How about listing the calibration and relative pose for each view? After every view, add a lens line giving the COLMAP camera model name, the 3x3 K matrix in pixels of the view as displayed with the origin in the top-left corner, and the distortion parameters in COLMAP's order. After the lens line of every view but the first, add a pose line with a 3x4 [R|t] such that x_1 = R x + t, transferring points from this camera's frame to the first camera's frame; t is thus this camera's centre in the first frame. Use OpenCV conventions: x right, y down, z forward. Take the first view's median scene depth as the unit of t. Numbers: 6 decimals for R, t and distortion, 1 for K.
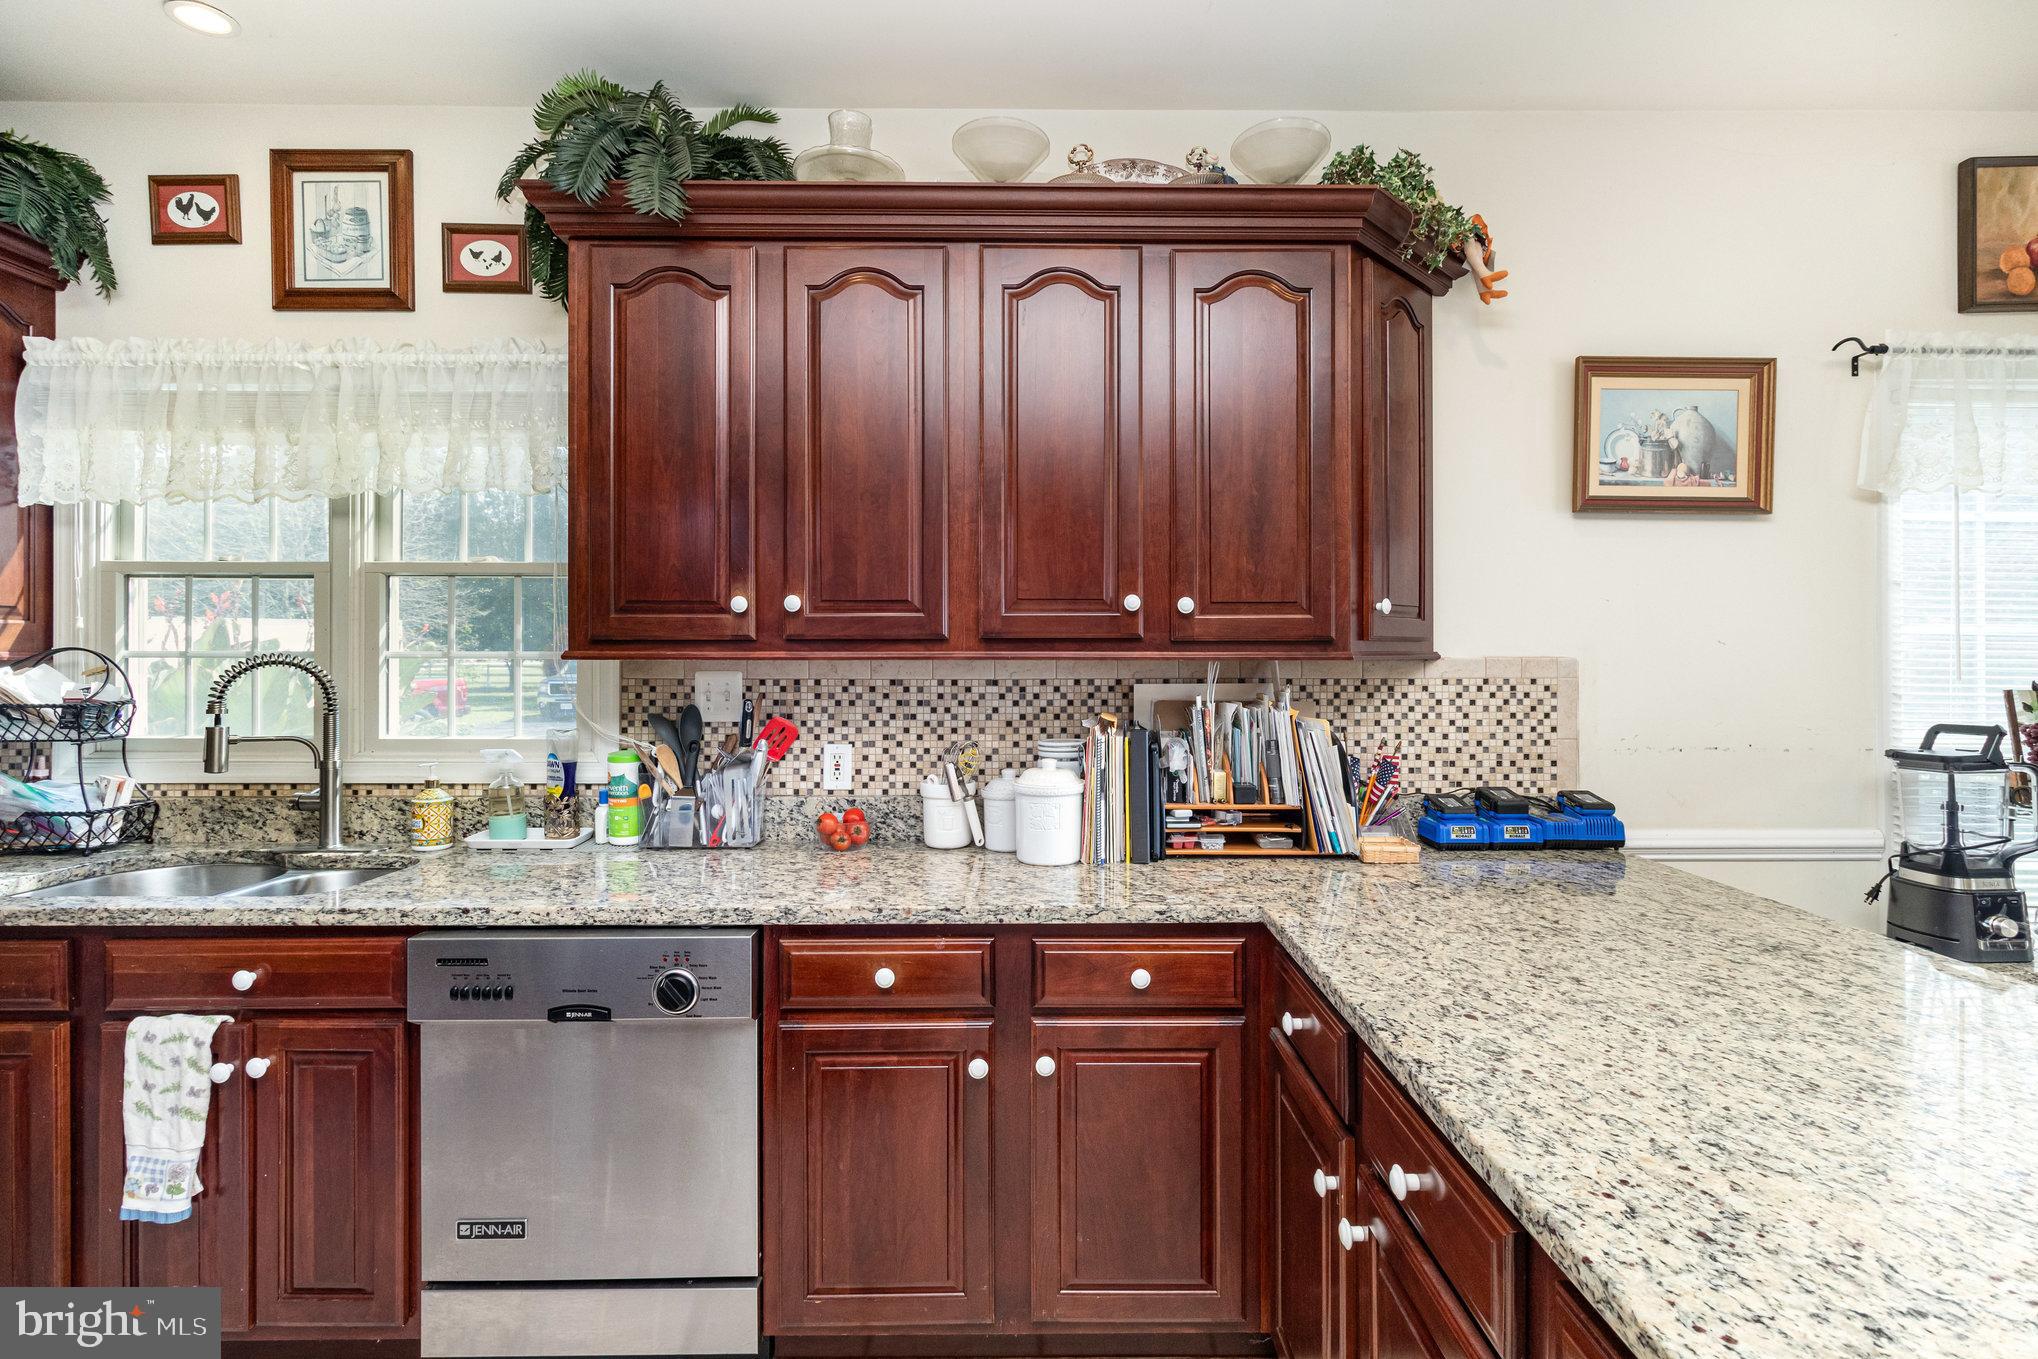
lens RADIAL K [[970.0, 0, 1040.7], [0, 970.0, 650.0], [0, 0, 1]] dist [0.004214, 0.001059]
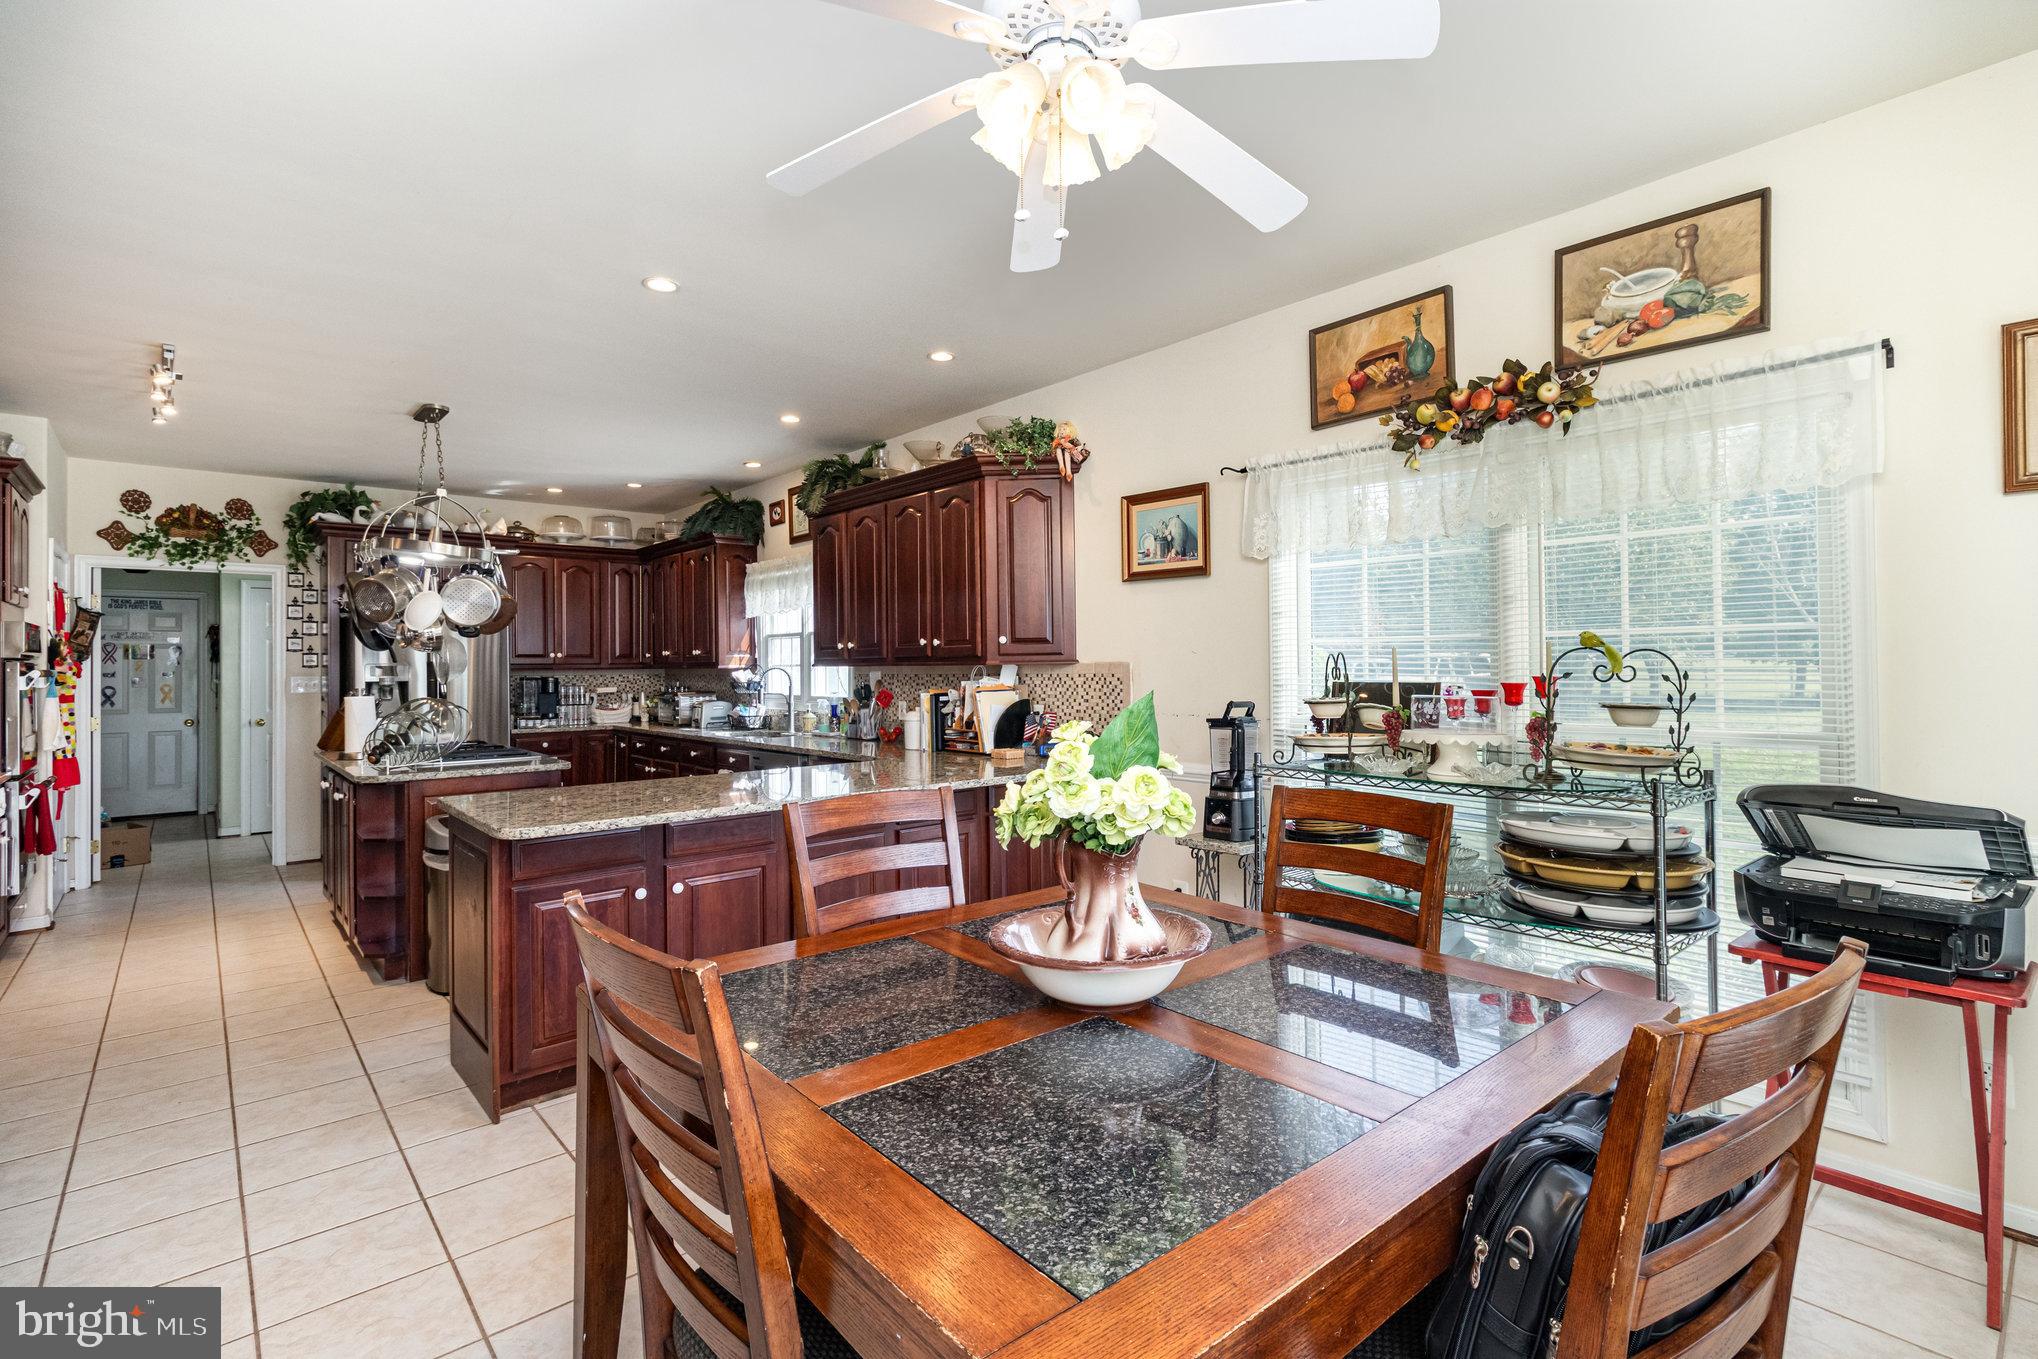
lens RADIAL K [[970.0, 0, 1040.7], [0, 970.0, 650.0], [0, 0, 1]] dist [0.004214, 0.001059]
pose [[0.652264, -0.016531, -0.757812, 1.808691], [0.009495, 0.999862, -0.013638, 0.008200], [0.757933, 0.001700, 0.652330, -0.297554]]
